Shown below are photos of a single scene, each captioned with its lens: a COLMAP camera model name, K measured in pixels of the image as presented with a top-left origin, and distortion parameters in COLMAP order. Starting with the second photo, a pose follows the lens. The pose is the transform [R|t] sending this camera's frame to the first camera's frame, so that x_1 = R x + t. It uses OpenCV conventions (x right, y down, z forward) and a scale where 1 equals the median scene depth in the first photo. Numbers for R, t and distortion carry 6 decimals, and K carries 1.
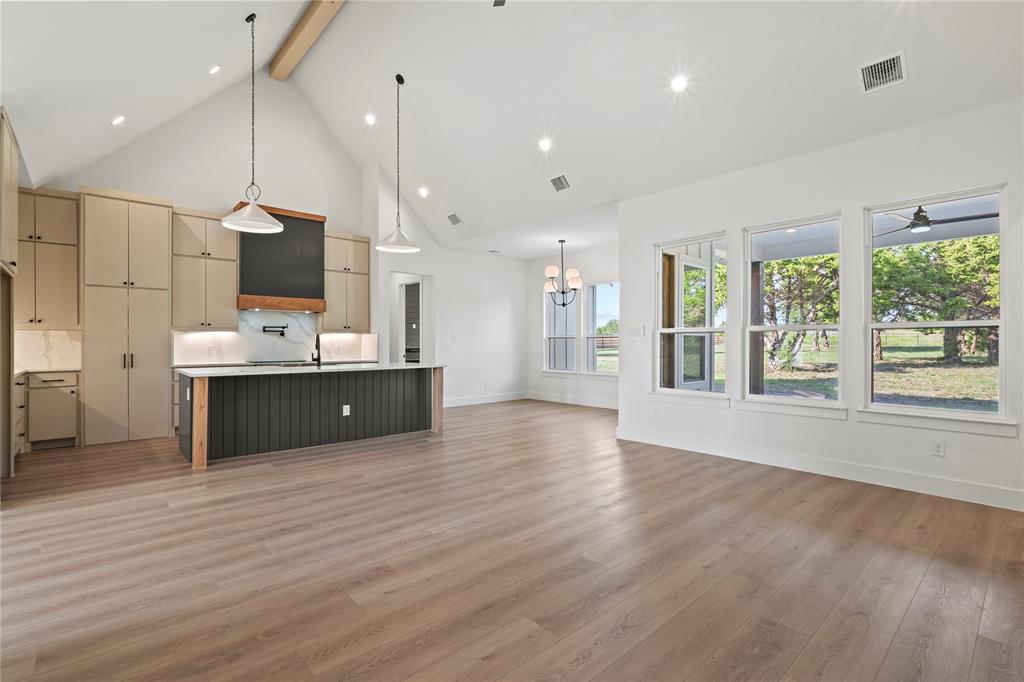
lens RADIAL K [[471.8, 0, 509.8], [0, 471.8, 343.8], [0, 0, 1]] dist [-0.001892, 0.000324]
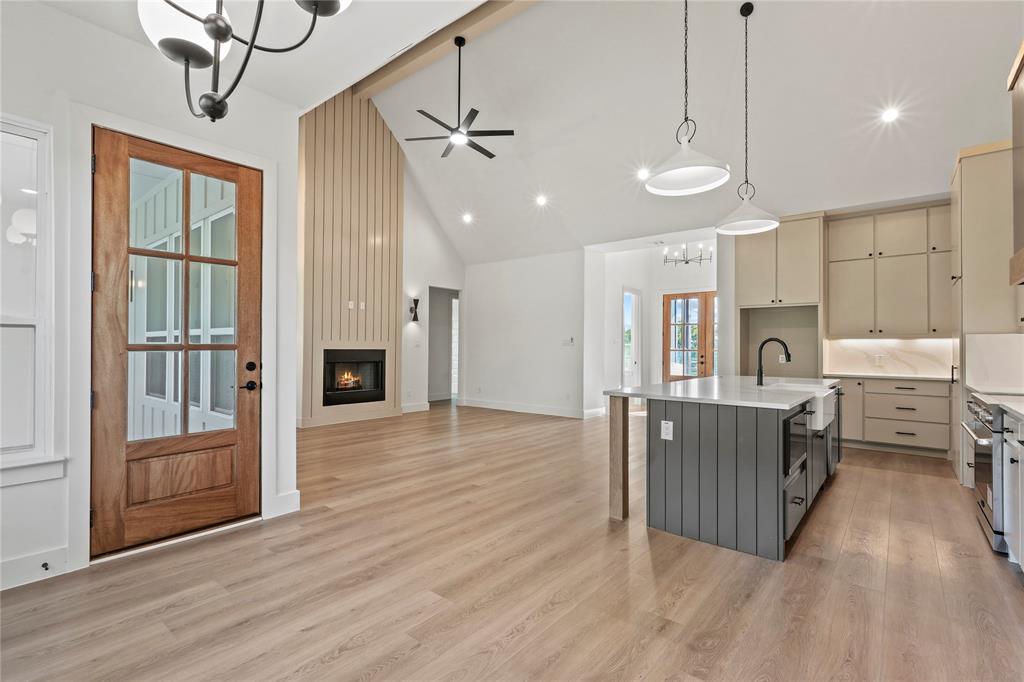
lens RADIAL K [[471.8, 0, 508.8], [0, 471.8, 341.9], [0, 0, 1]] dist [-0.001892, 0.000324]
pose [[-0.989347, -0.008154, -0.145347, 0.058655], [-0.006266, 0.999890, -0.013440, -0.004087], [0.145441, -0.012387, -0.989289, 1.762231]]
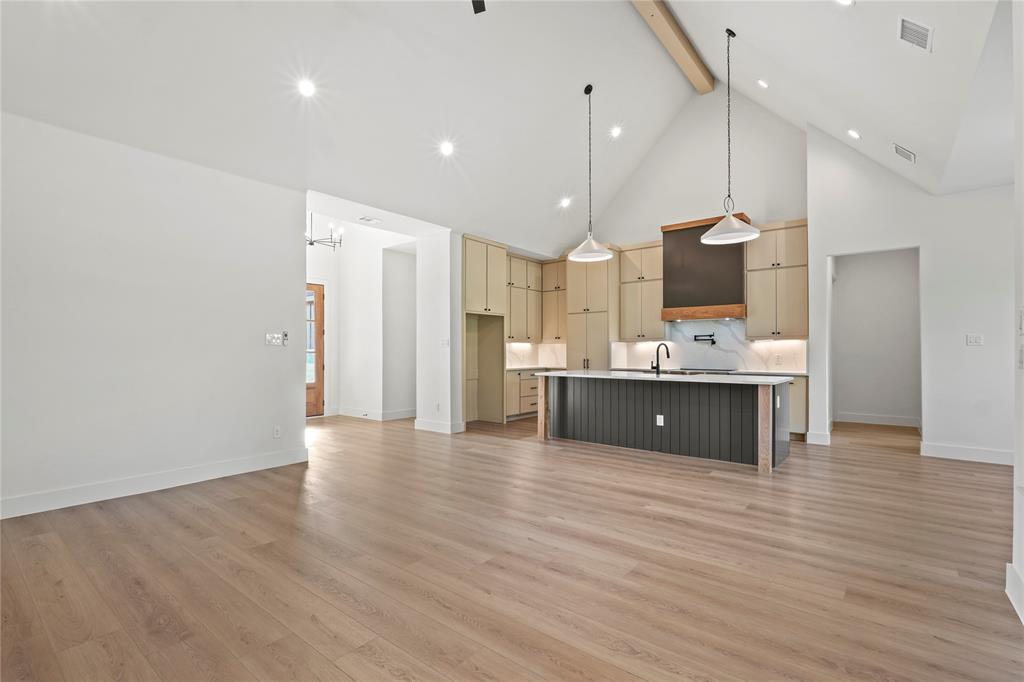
lens RADIAL K [[471.8, 0, 502.4], [0, 471.8, 348.6], [0, 0, 1]] dist [-0.001892, 0.000324]
pose [[0.150505, -0.005157, -0.988596, 0.605286], [-0.000477, 0.999986, -0.005289, -0.002812], [0.988609, 0.001267, 0.150501, 0.558167]]
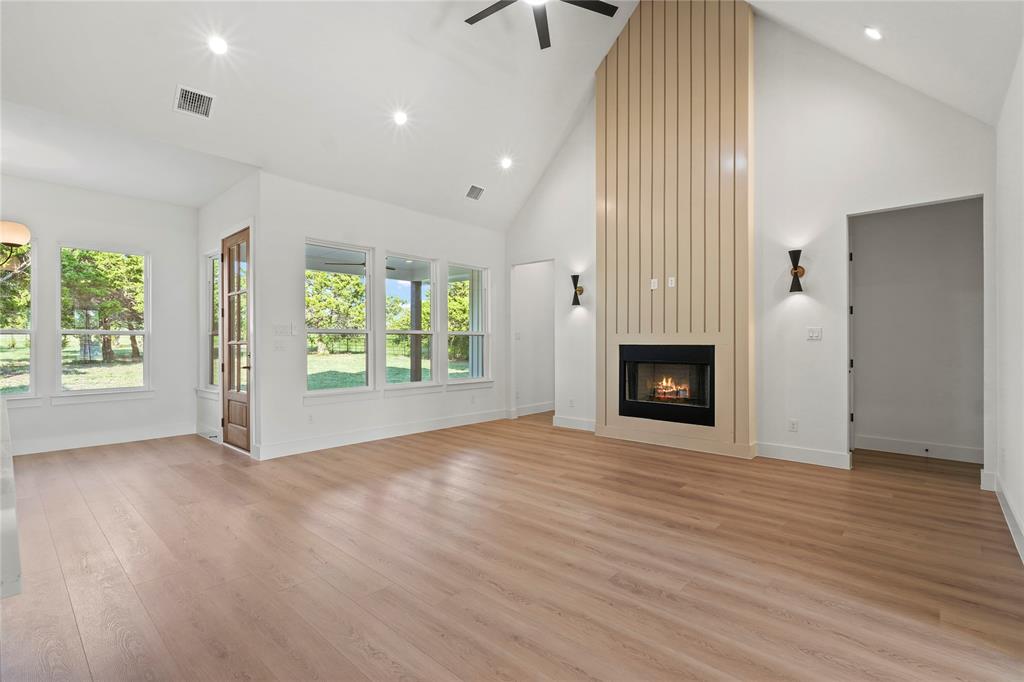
lens RADIAL K [[471.8, 0, 506.8], [0, 471.8, 342.1], [0, 0, 1]] dist [-0.001892, 0.000324]
pose [[-0.099273, 0.002590, 0.995057, -0.675444], [0.000189, 0.999997, -0.002584, -0.001021], [-0.995060, -0.000069, -0.099273, 0.714183]]
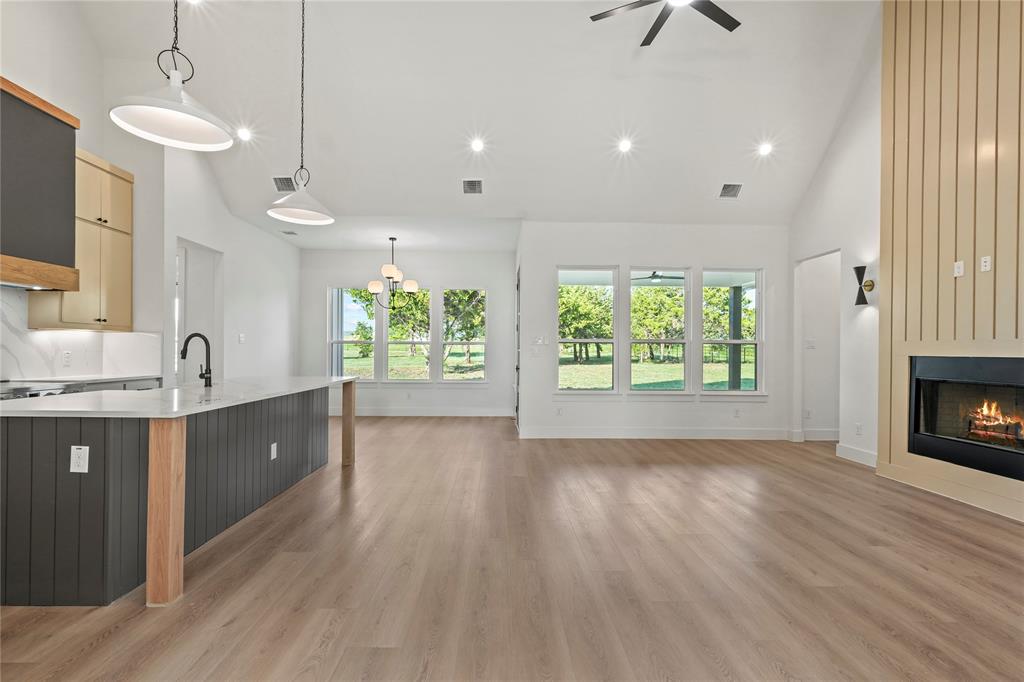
lens RADIAL K [[471.8, 0, 507.4], [0, 471.8, 354.4], [0, 0, 1]] dist [-0.001892, 0.000324]
pose [[0.648854, -0.000713, 0.760912, -0.669646], [-0.007818, 0.999941, 0.007604, -0.001101], [-0.760872, -0.010883, 0.648810, 0.346383]]
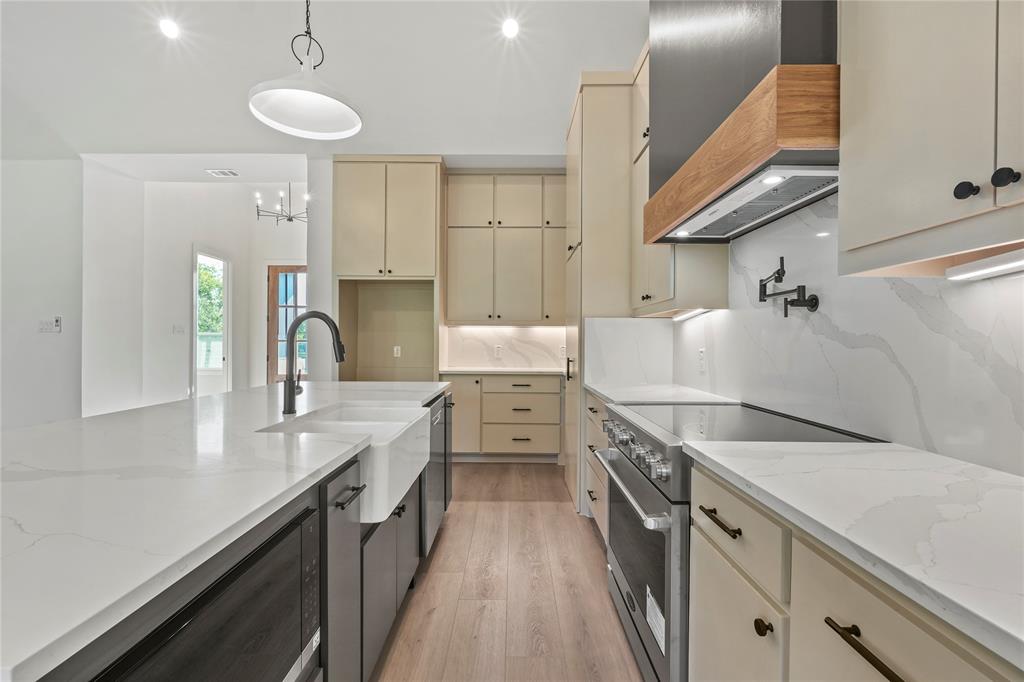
lens RADIAL K [[471.8, 0, 508.5], [0, 471.8, 342.4], [0, 0, 1]] dist [-0.001892, 0.000324]
pose [[-0.675553, -0.001792, -0.737309, -0.290048], [-0.004860, 0.999986, 0.002022, -0.001391], [0.737295, 0.004949, -0.675553, 1.439638]]
